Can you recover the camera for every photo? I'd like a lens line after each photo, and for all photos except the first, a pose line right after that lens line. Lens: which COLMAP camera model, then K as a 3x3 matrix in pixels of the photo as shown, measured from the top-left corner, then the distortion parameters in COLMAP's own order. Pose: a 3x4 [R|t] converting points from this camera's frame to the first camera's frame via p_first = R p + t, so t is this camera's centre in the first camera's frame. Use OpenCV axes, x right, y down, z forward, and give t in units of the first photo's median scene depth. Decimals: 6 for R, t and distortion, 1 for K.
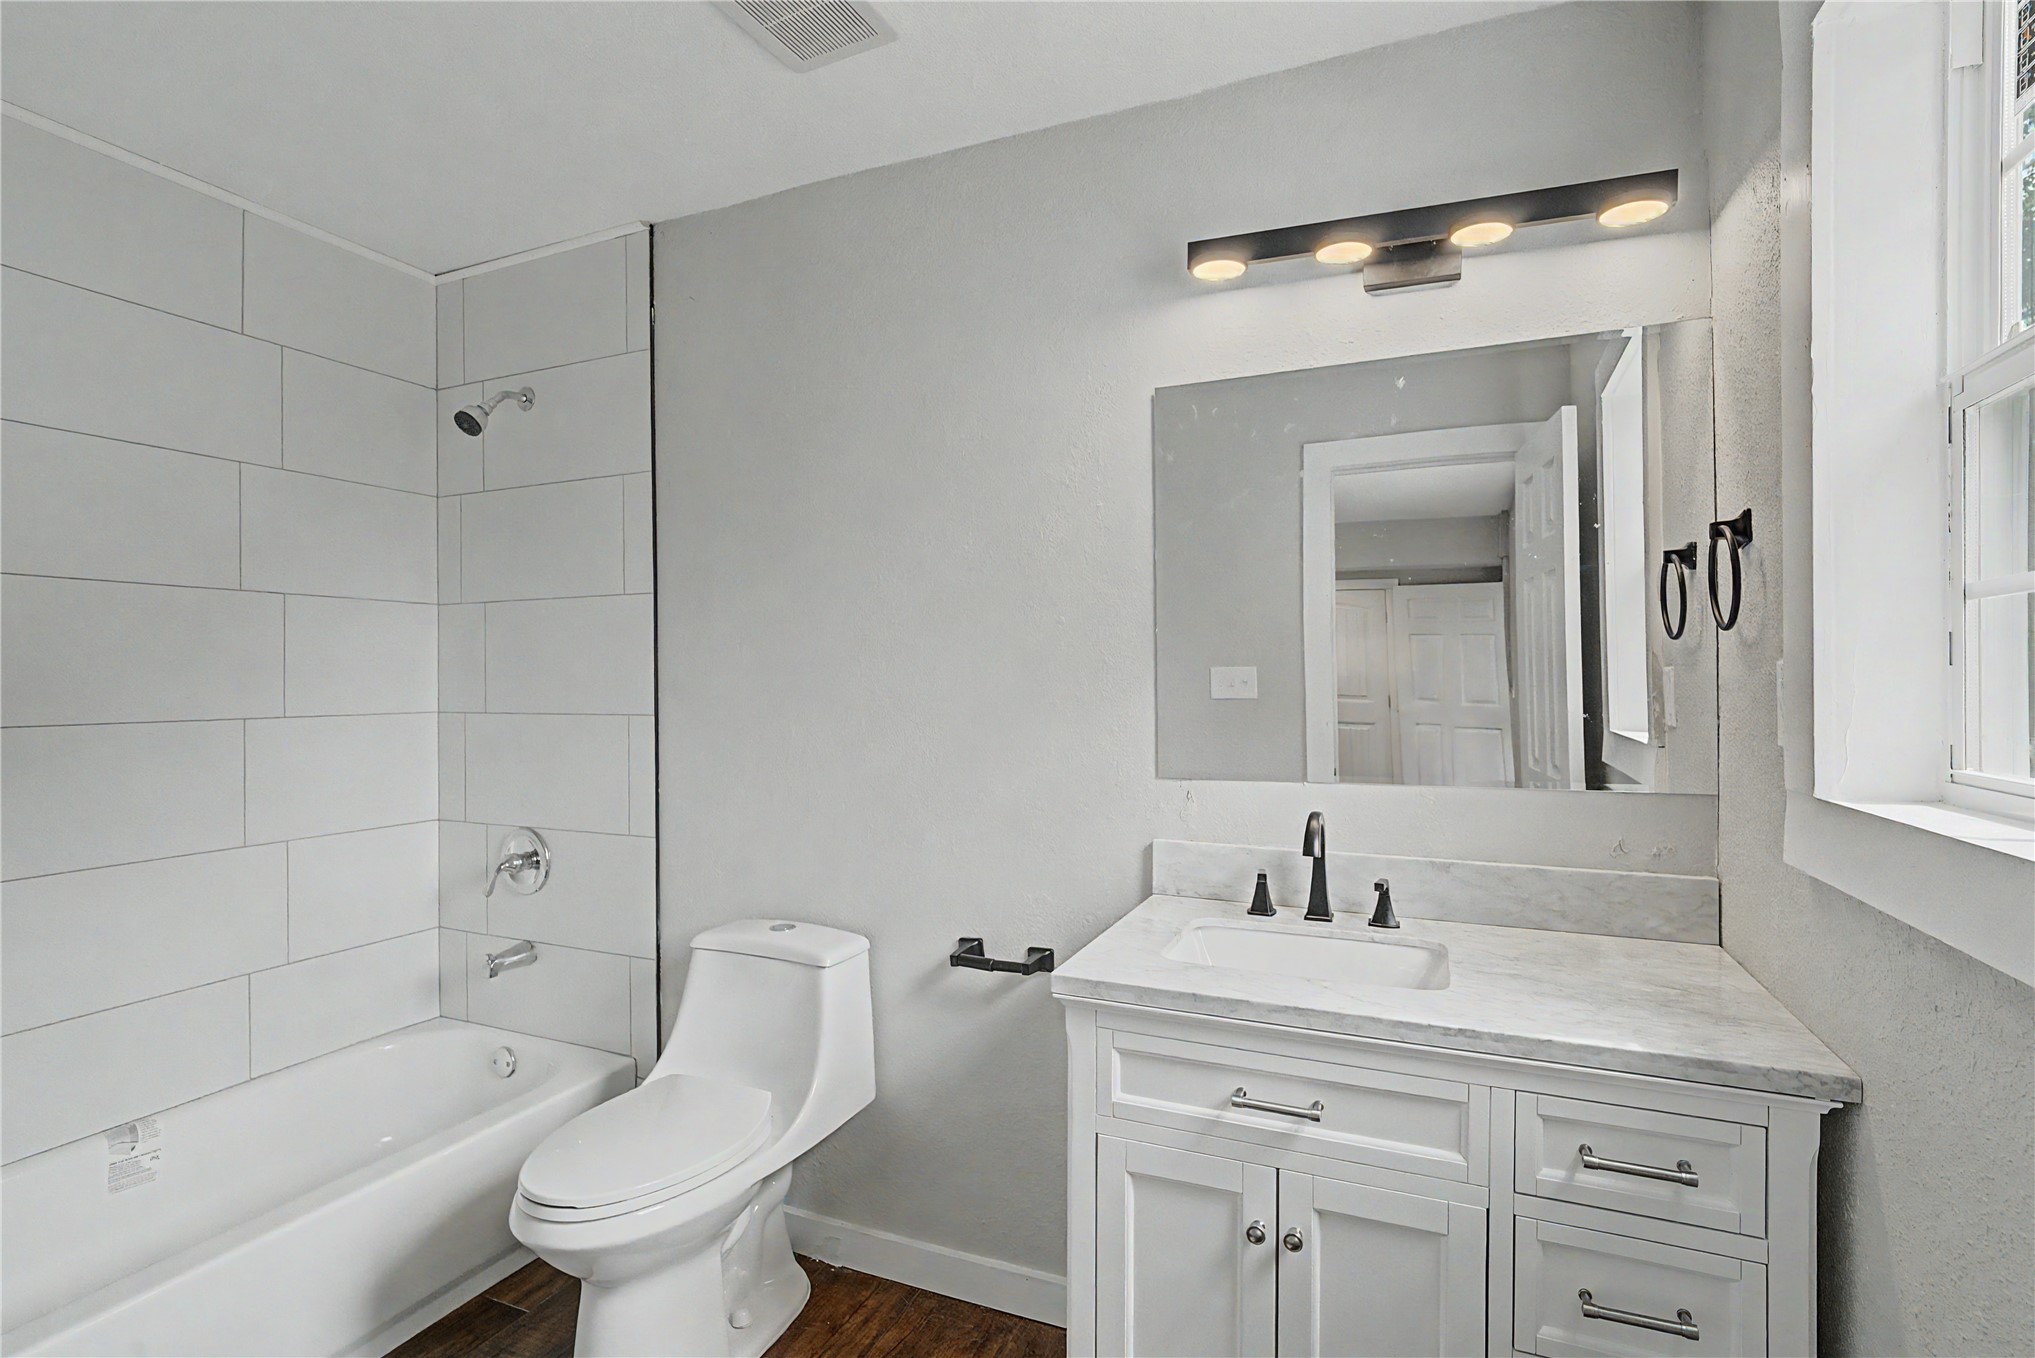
lens RADIAL K [[961.5, 0, 1020.3], [0, 961.5, 673.0], [0, 0, 1]] dist [0.004118, 0.000425]
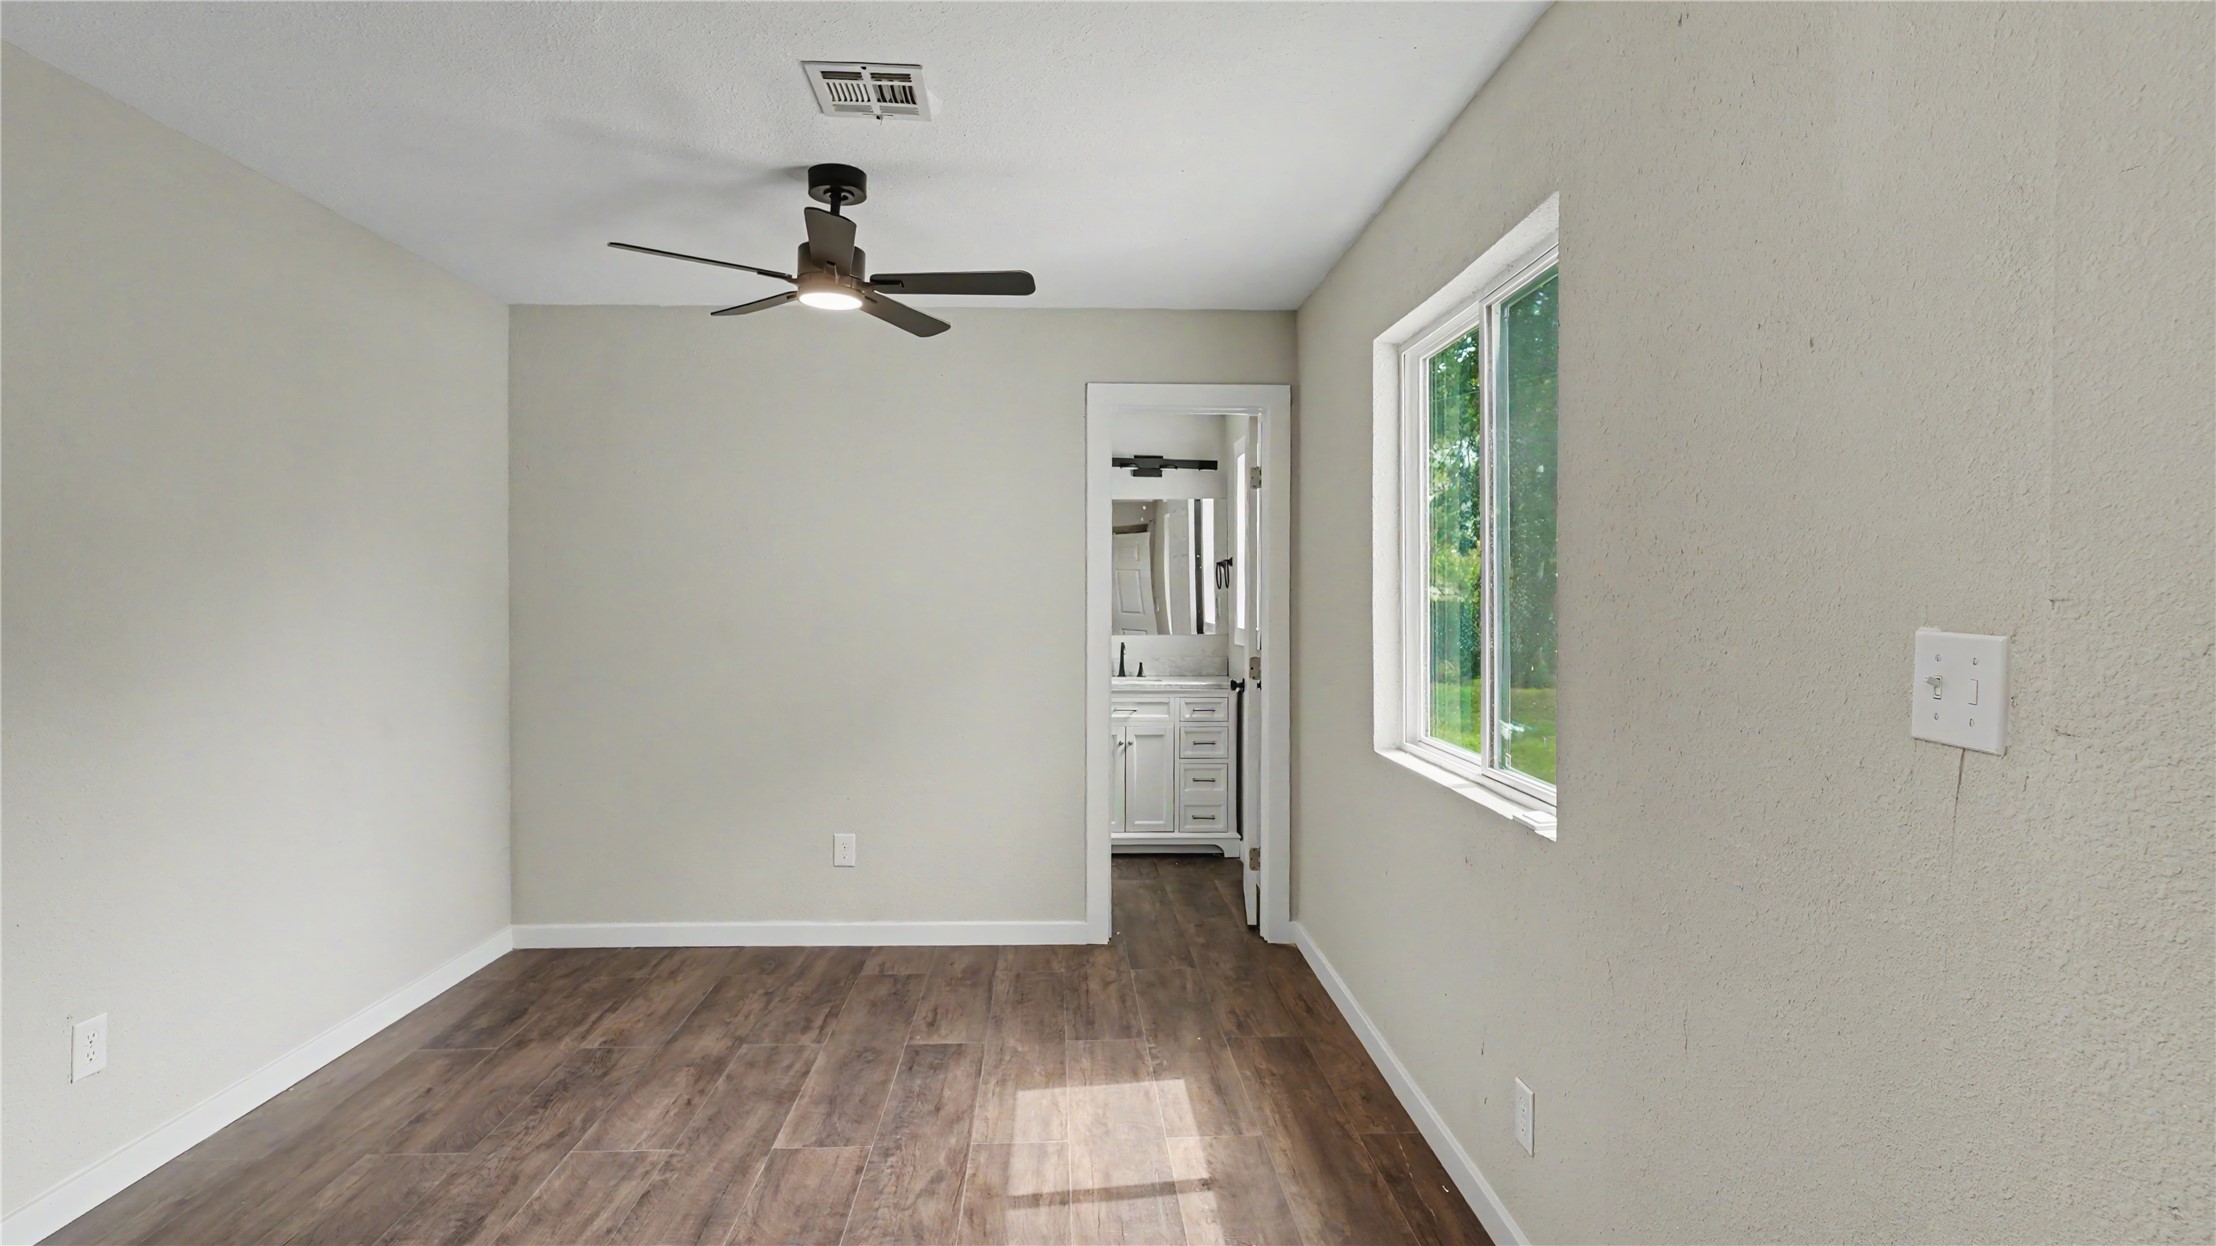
lens RADIAL K [[1068.3, 0, 1108.9], [0, 1068.3, 604.1], [0, 0, 1]] dist [-0.018827, 0.000042]
pose [[0.902413, 0.000226, 0.430872, -1.626162], [-0.003441, 0.999972, 0.006683, -0.007795], [-0.430859, -0.007513, 0.902388, -2.813320]]
